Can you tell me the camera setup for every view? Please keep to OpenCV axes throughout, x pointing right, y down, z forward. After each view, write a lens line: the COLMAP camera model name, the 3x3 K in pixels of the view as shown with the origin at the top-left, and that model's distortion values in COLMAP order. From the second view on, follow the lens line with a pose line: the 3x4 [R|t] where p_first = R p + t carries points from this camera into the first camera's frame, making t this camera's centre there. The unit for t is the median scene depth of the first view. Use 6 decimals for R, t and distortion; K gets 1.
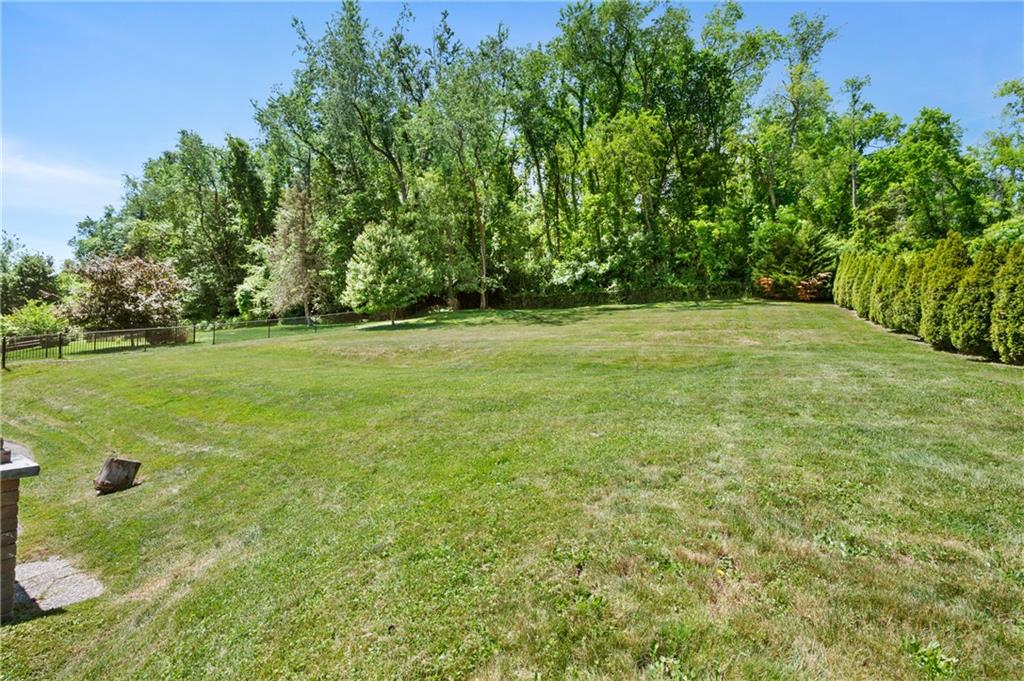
lens RADIAL K [[464.4, 0, 514.2], [0, 464.4, 341.6], [0, 0, 1]] dist [-0.005257, -0.002005]
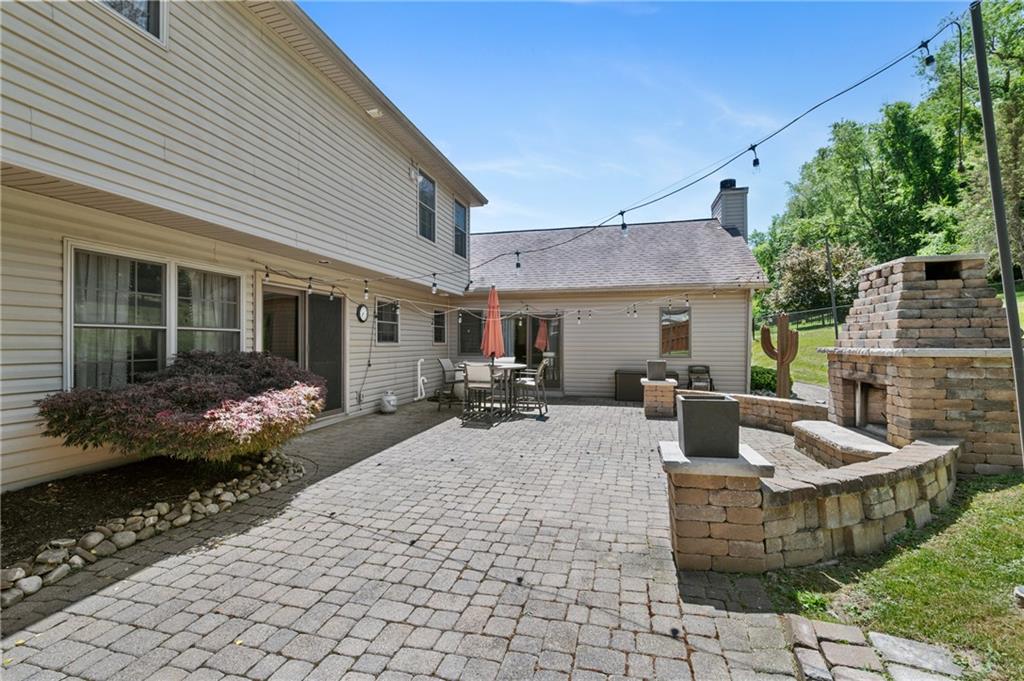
lens RADIAL K [[442.6, 0, 515.7], [0, 442.6, 342.6], [0, 0, 1]] dist [-0.001770, 0.000261]
pose [[0.333957, -0.010268, -0.942532, -0.038887], [0.039715, 0.999206, 0.003186, 0.016367], [0.941751, -0.038496, 0.334100, -0.061642]]
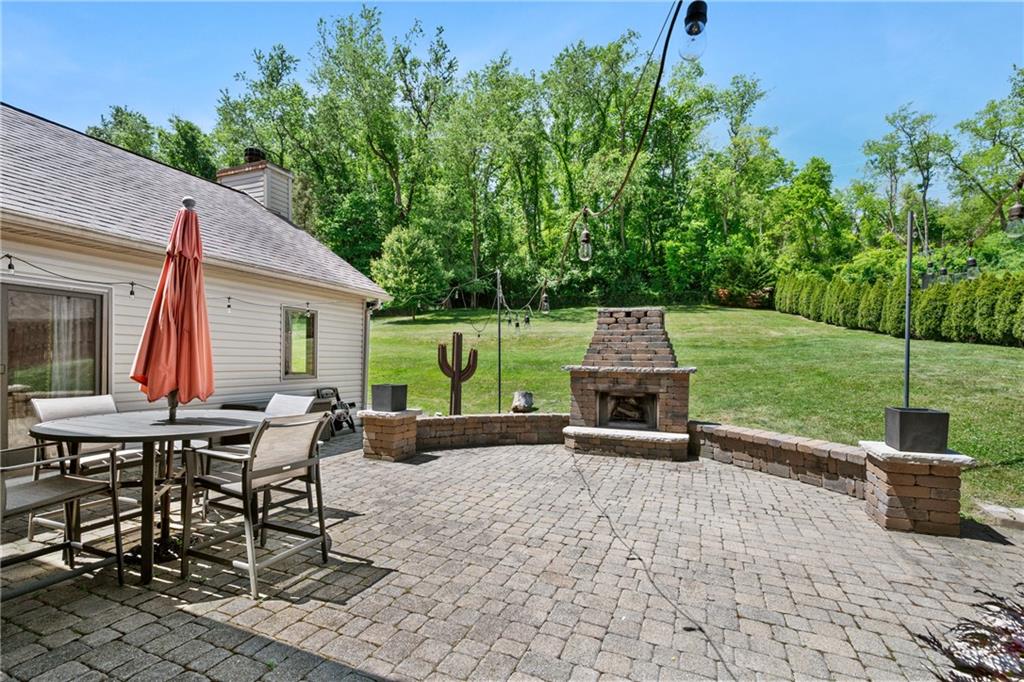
lens RADIAL K [[442.6, 0, 513.0], [0, 442.6, 365.2], [0, 0, 1]] dist [-0.001770, 0.000261]
pose [[0.981808, 0.002538, 0.189861, -0.200562], [-0.012673, 0.998557, 0.052189, 0.013220], [-0.189454, -0.053645, 0.980423, -0.087040]]
